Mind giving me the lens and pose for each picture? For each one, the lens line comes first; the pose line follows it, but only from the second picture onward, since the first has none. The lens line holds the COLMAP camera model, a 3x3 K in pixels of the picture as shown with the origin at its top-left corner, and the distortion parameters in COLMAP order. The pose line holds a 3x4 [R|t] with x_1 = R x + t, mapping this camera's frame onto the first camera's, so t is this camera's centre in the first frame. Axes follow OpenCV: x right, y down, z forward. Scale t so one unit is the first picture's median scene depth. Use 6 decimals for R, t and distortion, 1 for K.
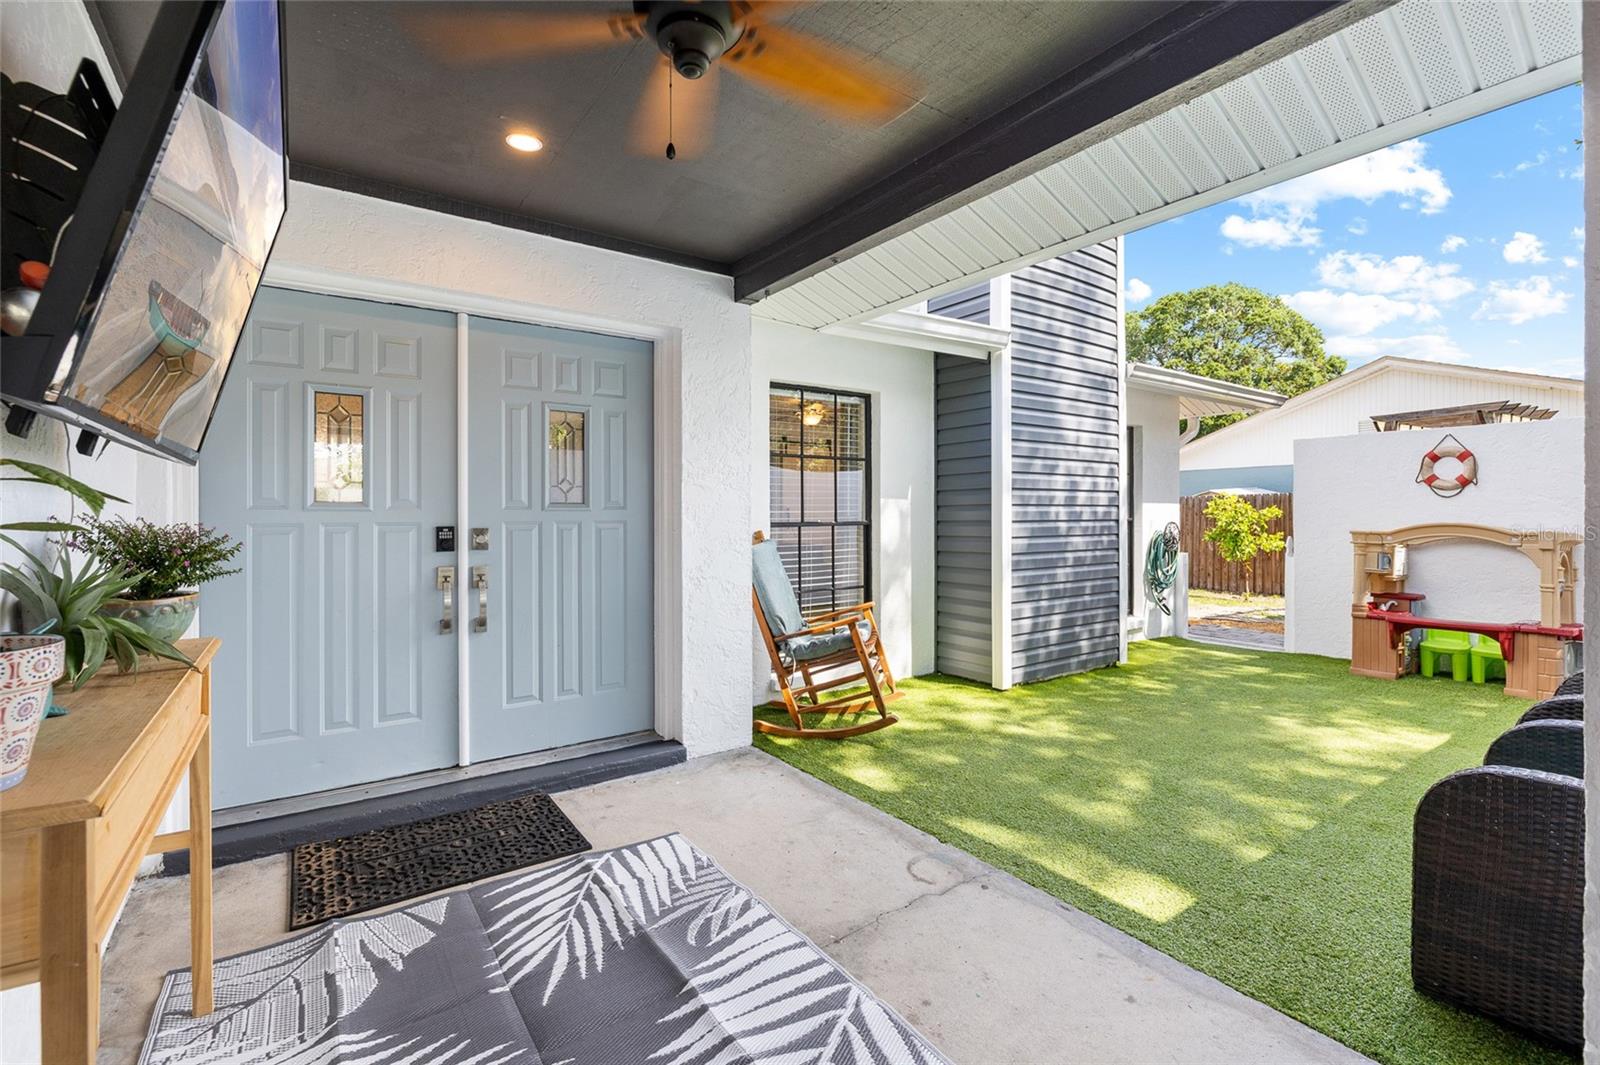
lens RADIAL K [[715.9, 0, 801.1], [0, 715.9, 520.0], [0, 0, 1]] dist [-0.001785, 0.000420]
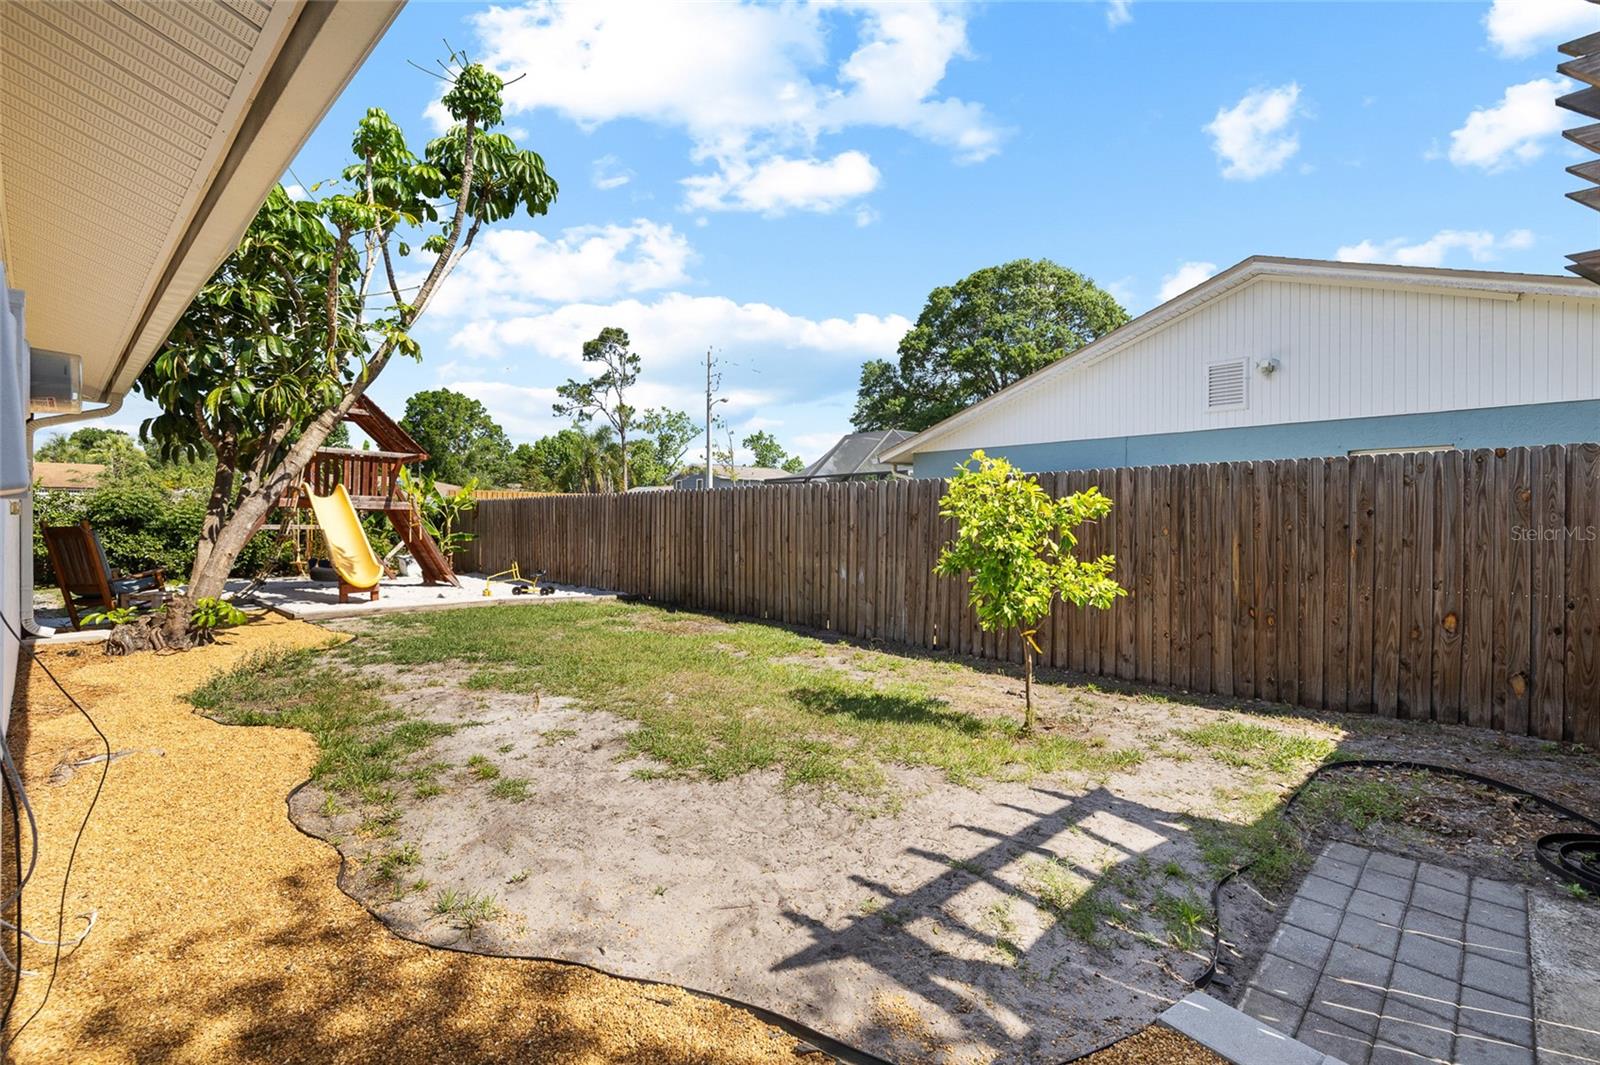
lens RADIAL K [[715.9, 0, 801.1], [0, 715.9, 520.0], [0, 0, 1]] dist [-0.001785, 0.000420]
pose [[0.978406, 0.007410, 0.206557, 0.306525], [-0.008269, 0.999960, 0.003297, -0.001457], [-0.206525, -0.004933, 0.978429, 0.469618]]
